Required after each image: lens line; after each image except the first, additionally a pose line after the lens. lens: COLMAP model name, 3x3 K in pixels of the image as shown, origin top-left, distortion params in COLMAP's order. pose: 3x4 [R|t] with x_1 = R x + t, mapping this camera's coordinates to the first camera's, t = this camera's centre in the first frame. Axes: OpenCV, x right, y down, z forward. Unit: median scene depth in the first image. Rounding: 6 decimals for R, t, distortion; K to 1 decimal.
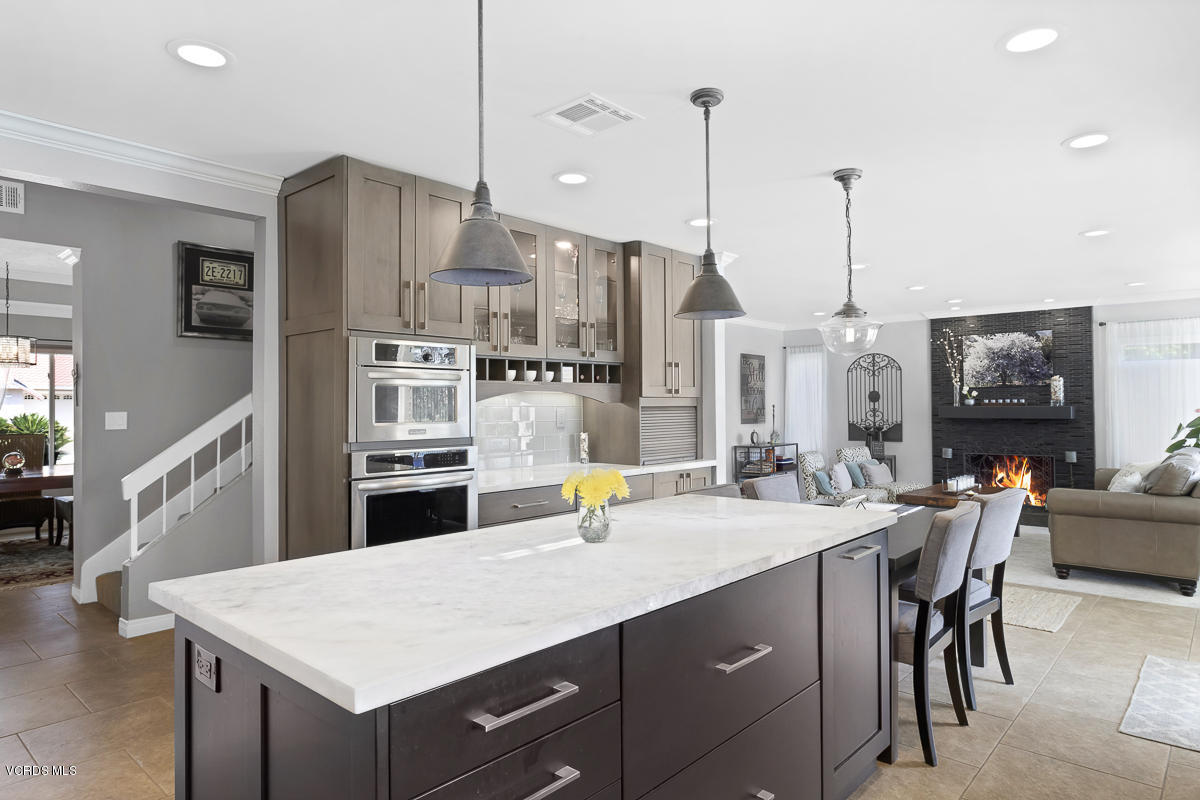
lens RADIAL K [[717.5, 0, 603.9], [0, 717.5, 396.0], [0, 0, 1]] dist [-0.005191, 0.002405]
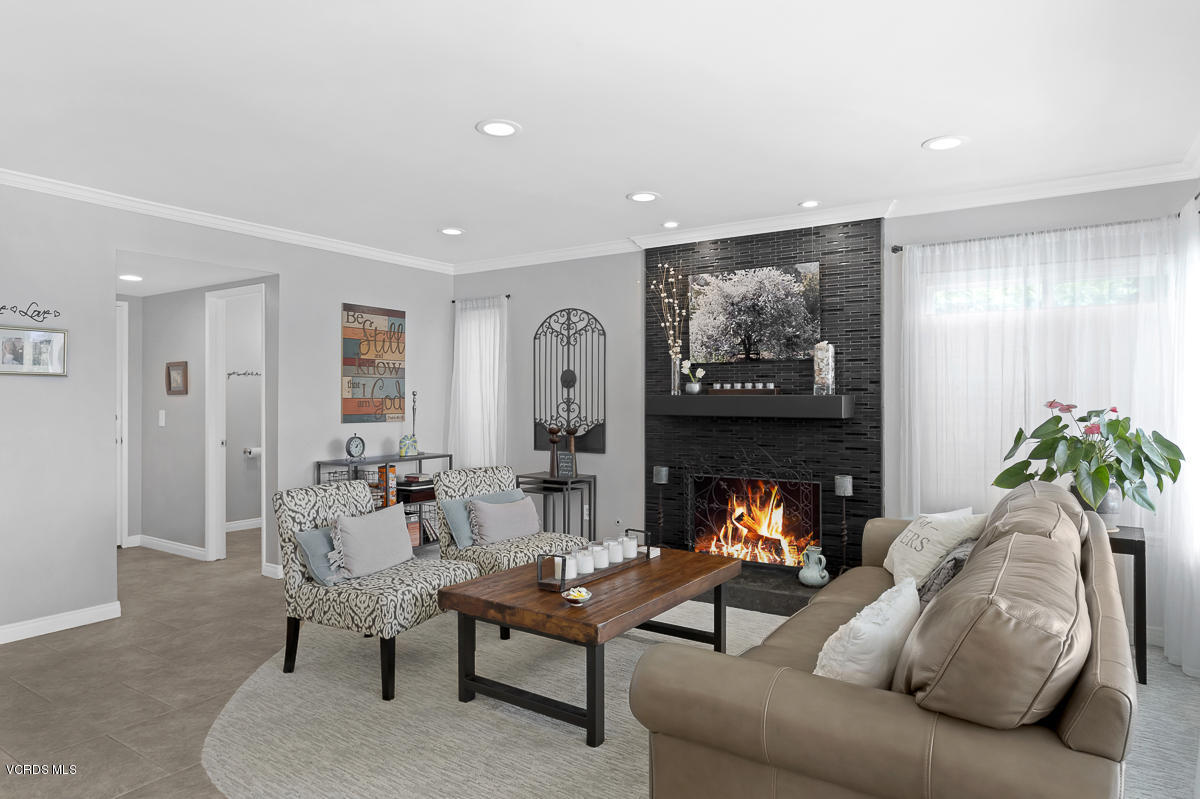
lens RADIAL K [[717.5, 0, 599.6], [0, 717.5, 402.1], [0, 0, 1]] dist [-0.005191, 0.002405]
pose [[0.988727, 0.006792, 0.149575, 0.344112], [-0.009678, 0.999781, 0.018570, 0.009821], [-0.149416, -0.019808, 0.988576, 0.430116]]
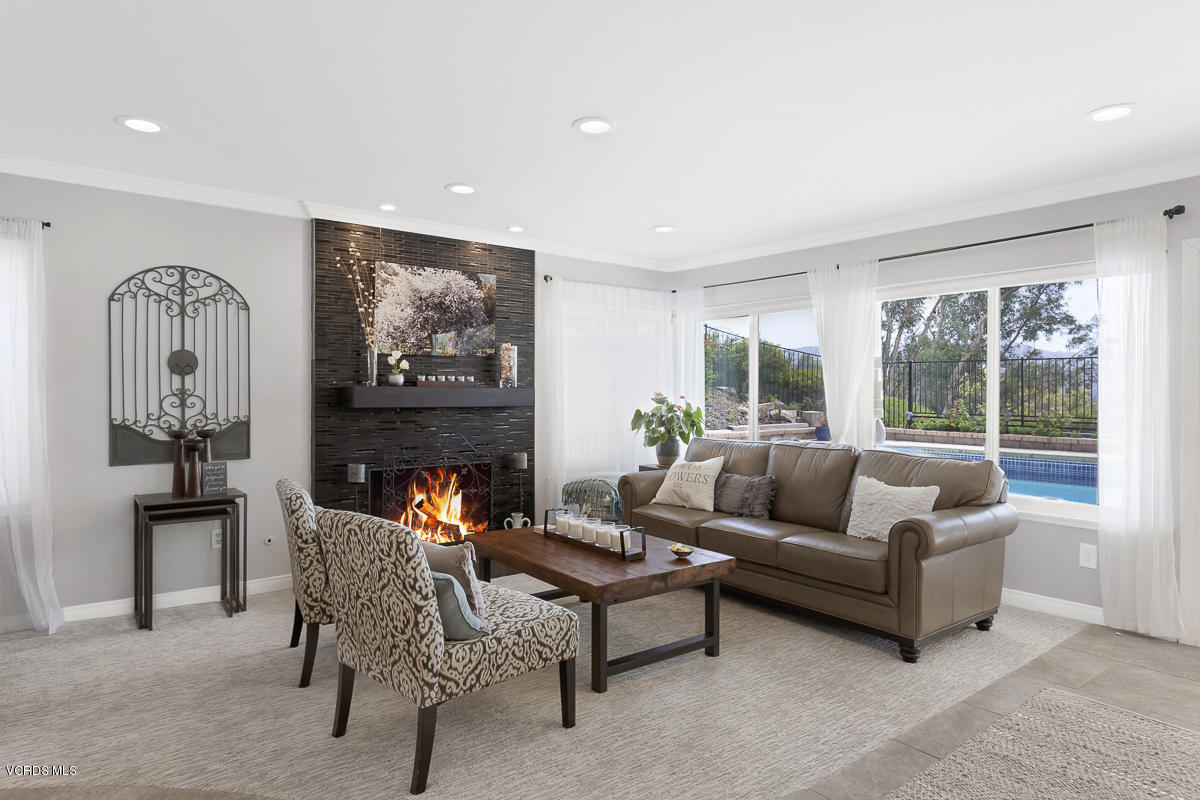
lens RADIAL K [[717.5, 0, 604.2], [0, 717.5, 394.4], [0, 0, 1]] dist [-0.005191, 0.002405]
pose [[0.153077, 0.002986, 0.988210, -0.027703], [-0.018524, 0.999828, -0.000151, 0.017464], [-0.988041, -0.018283, 0.153106, 0.740741]]
